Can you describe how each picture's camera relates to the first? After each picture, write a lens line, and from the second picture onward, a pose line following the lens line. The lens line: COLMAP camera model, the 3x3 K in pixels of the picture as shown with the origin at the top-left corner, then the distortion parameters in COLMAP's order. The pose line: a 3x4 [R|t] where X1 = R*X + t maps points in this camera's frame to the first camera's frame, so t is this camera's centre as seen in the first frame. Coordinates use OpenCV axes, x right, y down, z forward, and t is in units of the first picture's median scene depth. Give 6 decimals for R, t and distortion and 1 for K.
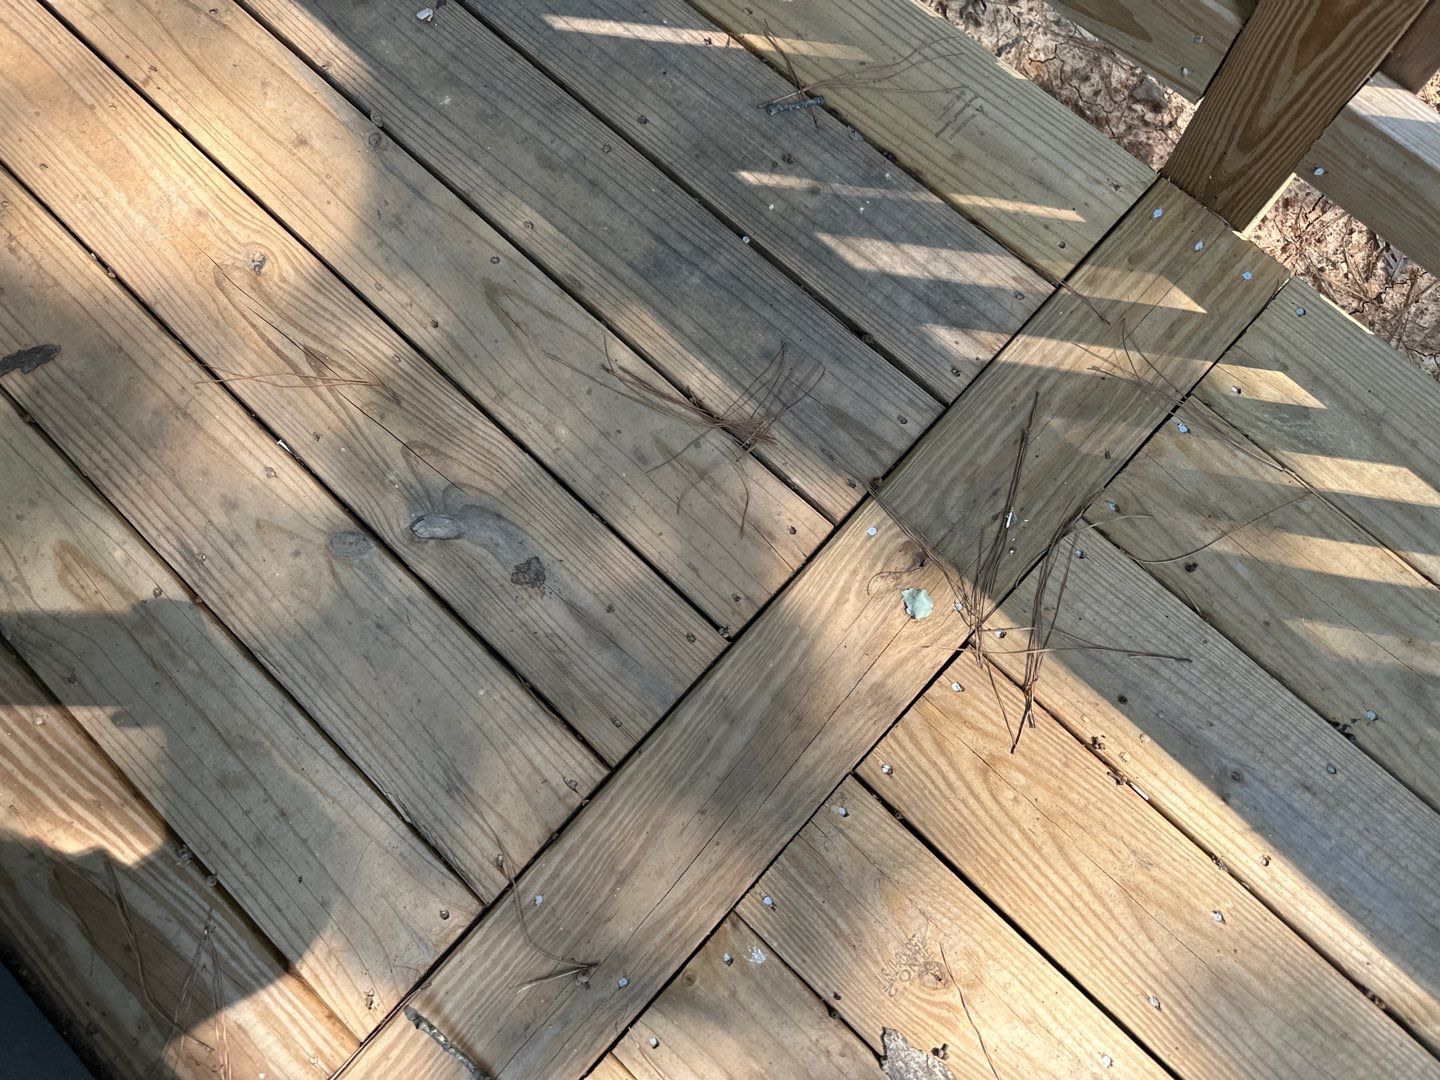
lens RADIAL K [[1039.9, 0, 705.8], [0, 1039.9, 539.4], [0, 0, 1]] dist [0.071875, -0.103398]
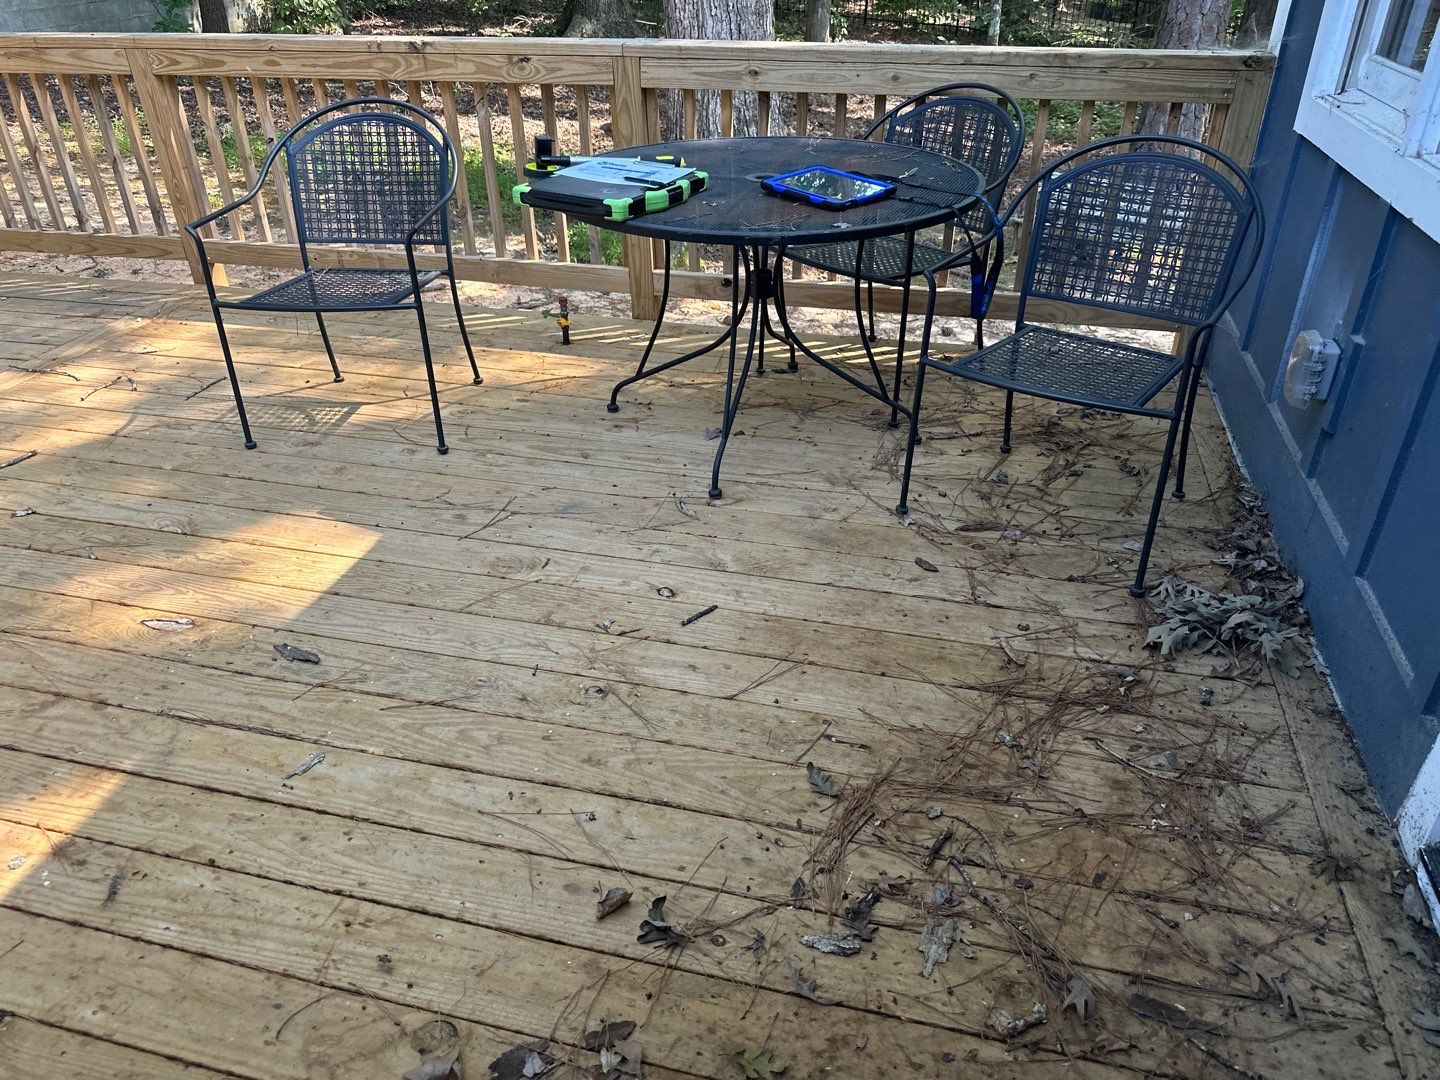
lens RADIAL K [[1067.0, 0, 719.9], [0, 1067.0, 514.4], [0, 0, 1]] dist [0.030766, -0.038946]
pose [[0.881227, -0.188020, 0.433691, 0.237192], [0.451460, 0.606669, -0.654321, 4.438012], [-0.140081, 0.772400, 0.619497, -1.452729]]
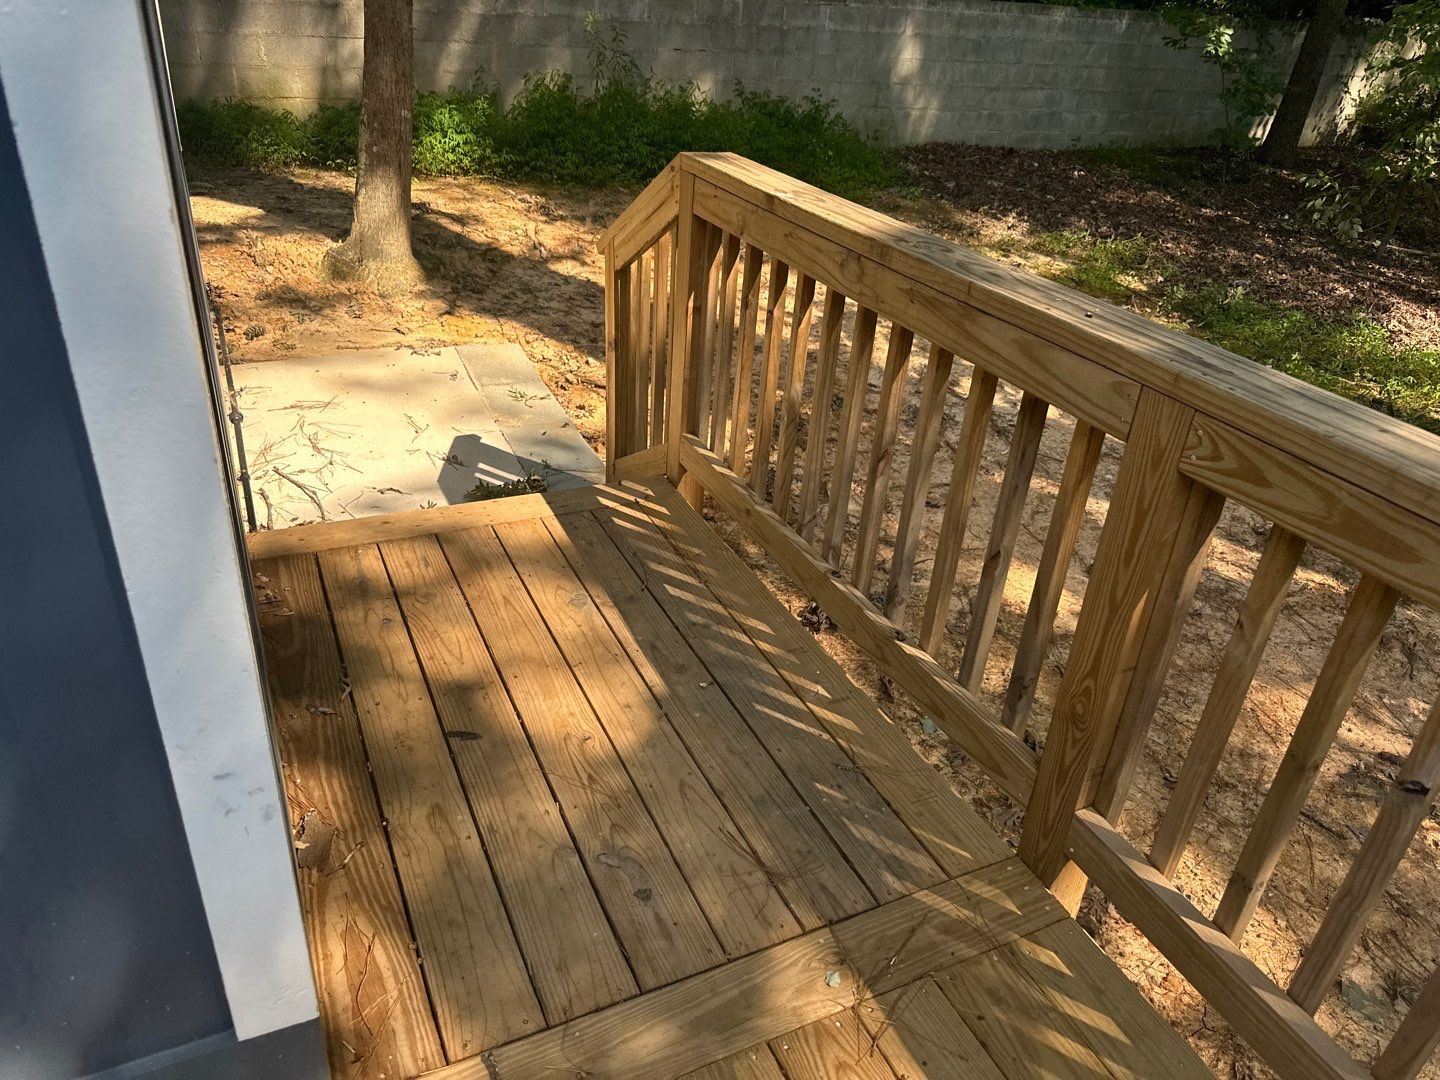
lens RADIAL K [[1039.9, 0, 705.8], [0, 1039.9, 539.4], [0, 0, 1]] dist [0.071875, -0.103398]
pose [[0.920734, 0.287353, -0.263964, 0.253297], [-0.388101, 0.604513, -0.695660, 0.926153], [-0.040330, 0.742962, 0.668117, -0.765415]]
